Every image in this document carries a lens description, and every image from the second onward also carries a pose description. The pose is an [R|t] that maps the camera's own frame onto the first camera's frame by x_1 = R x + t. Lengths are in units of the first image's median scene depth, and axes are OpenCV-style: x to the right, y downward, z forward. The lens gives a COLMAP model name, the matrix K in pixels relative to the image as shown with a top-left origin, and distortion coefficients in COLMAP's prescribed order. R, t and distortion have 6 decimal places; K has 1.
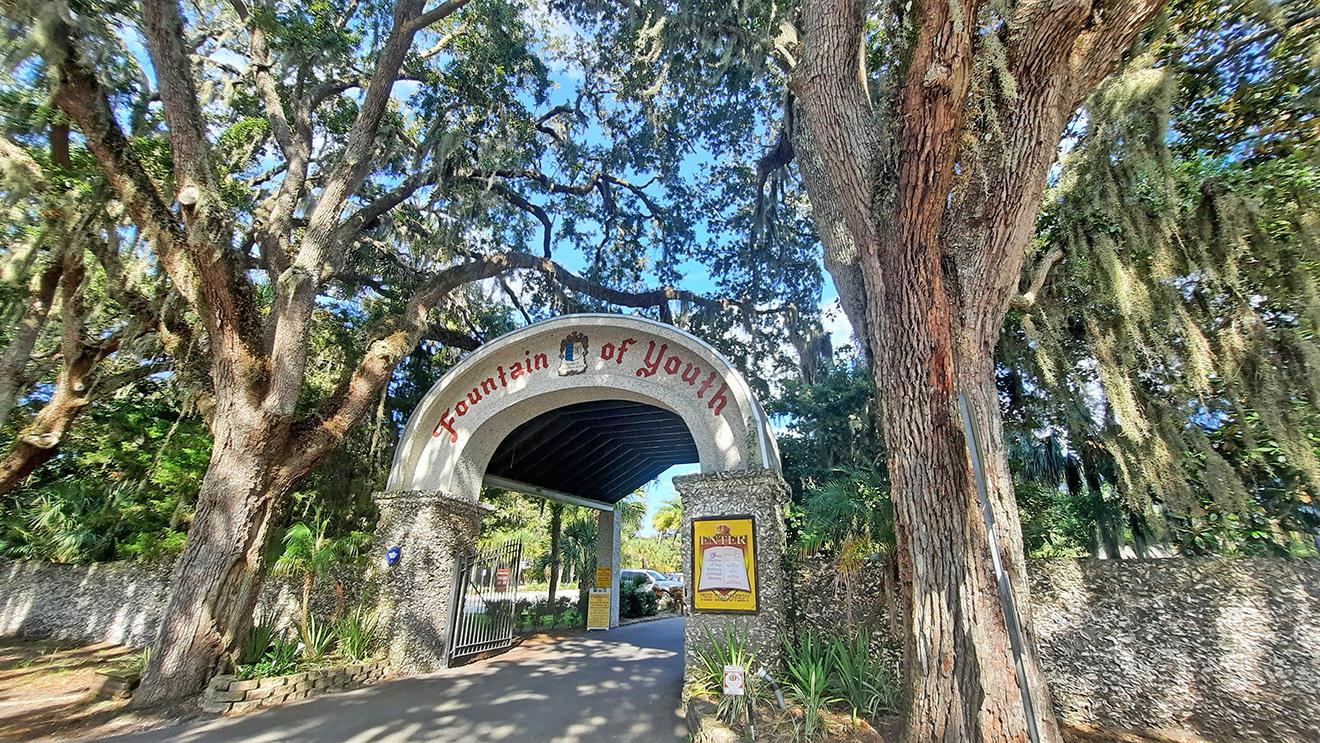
lens RADIAL K [[537.6, 0, 663.9], [0, 537.6, 371.8], [0, 0, 1]] dist [-0.015144, -0.000247]
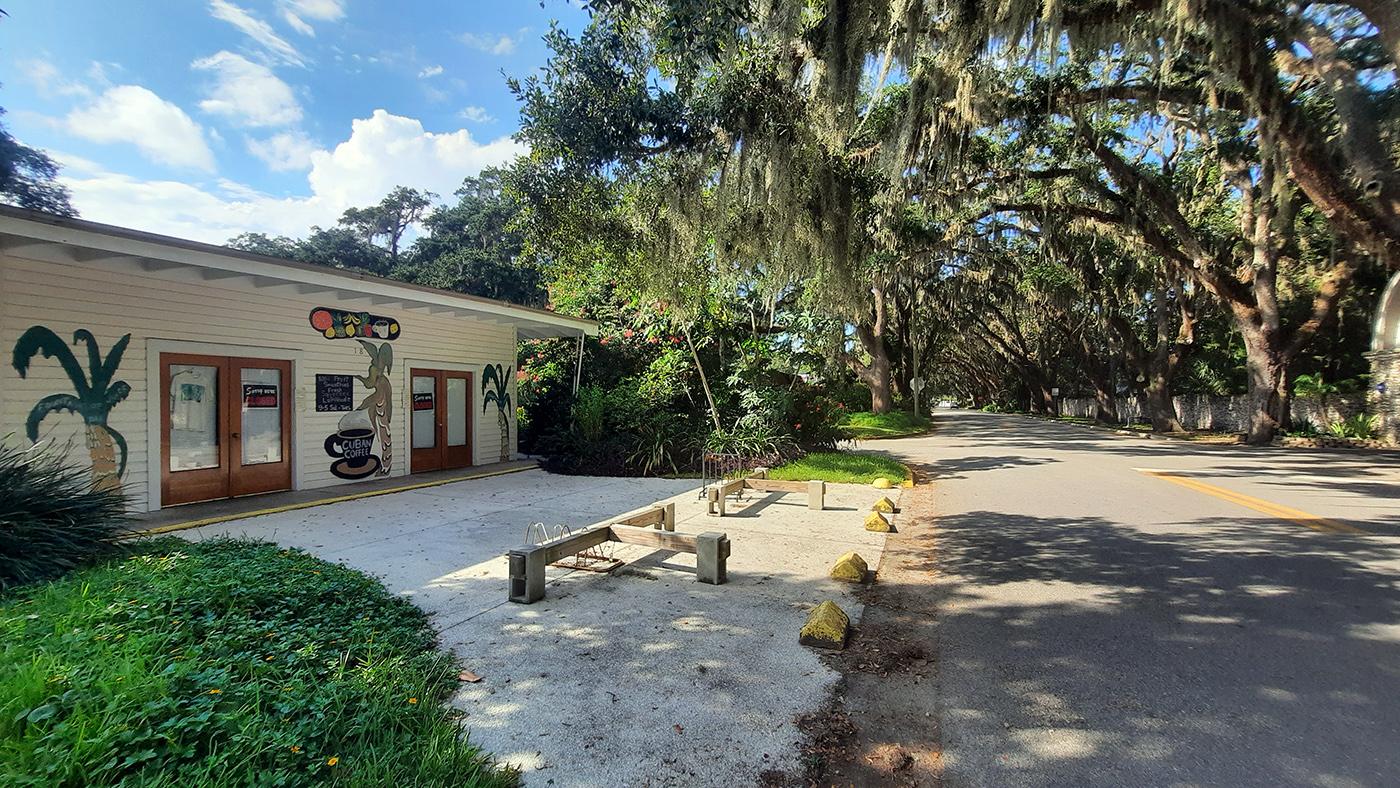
lens RADIAL K [[570.2, 0, 709.3], [0, 570.2, 395.6], [0, 0, 1]] dist [-0.015144, -0.000247]
pose [[-0.010725, -0.004835, -0.999931, 1.569994], [0.343503, 0.939116, -0.008225, -0.429850], [0.939090, -0.343567, -0.008411, -1.215473]]
